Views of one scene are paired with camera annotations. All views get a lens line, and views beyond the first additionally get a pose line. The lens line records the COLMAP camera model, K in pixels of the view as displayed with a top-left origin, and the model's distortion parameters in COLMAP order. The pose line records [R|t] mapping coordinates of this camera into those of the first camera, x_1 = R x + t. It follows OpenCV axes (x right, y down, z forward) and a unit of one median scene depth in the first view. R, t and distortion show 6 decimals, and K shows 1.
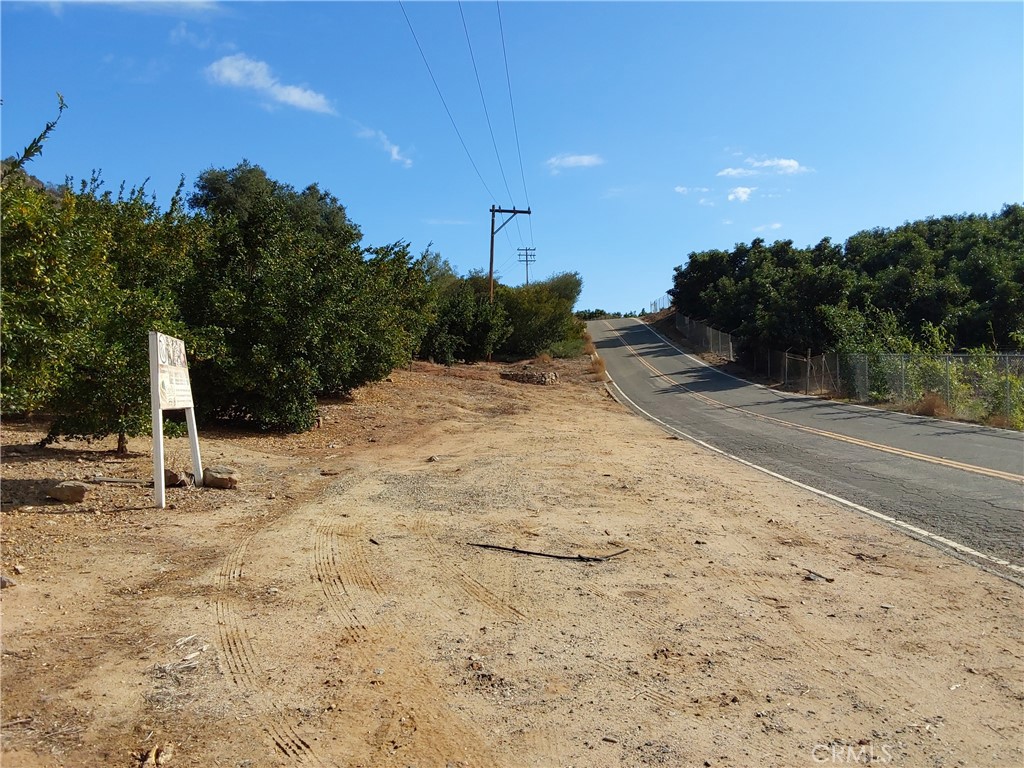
lens RADIAL K [[792.3, 0, 515.7], [0, 792.3, 376.6], [0, 0, 1]] dist [0.108197, -0.167256]
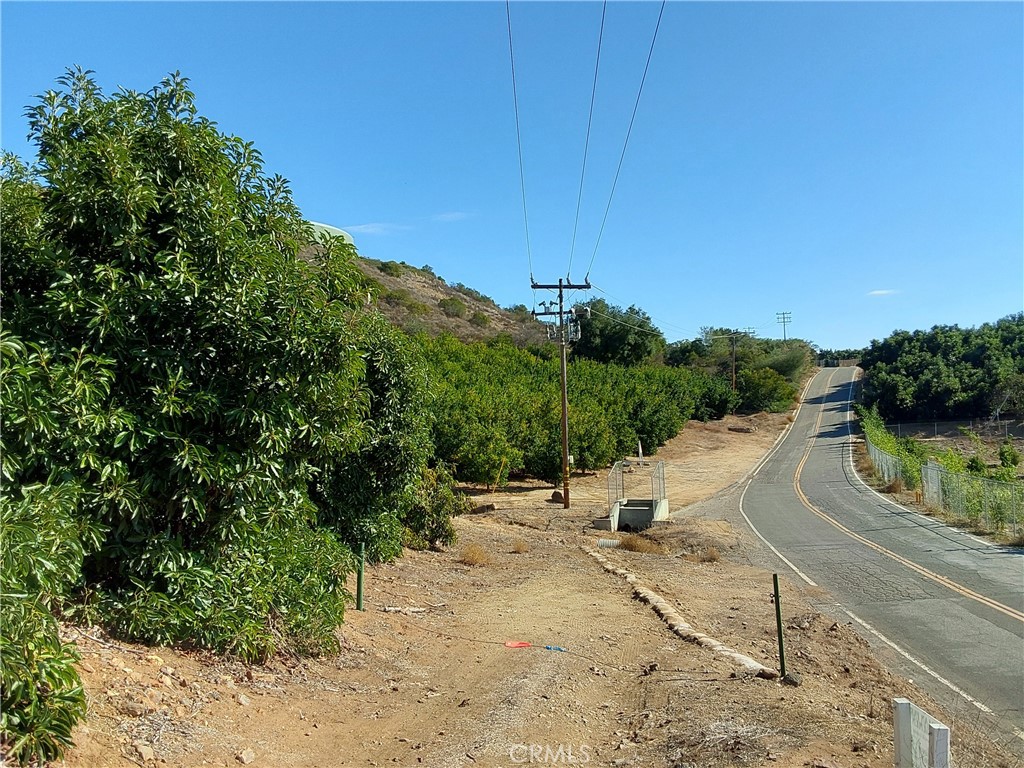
lens RADIAL K [[792.3, 0, 515.7], [0, 792.3, 376.6], [0, 0, 1]] dist [0.108197, -0.167256]
pose [[0.933581, -0.027033, -0.357346, 0.203053], [0.020207, 0.999535, -0.022822, -0.096242], [0.357797, 0.014085, 0.933693, -1.160589]]
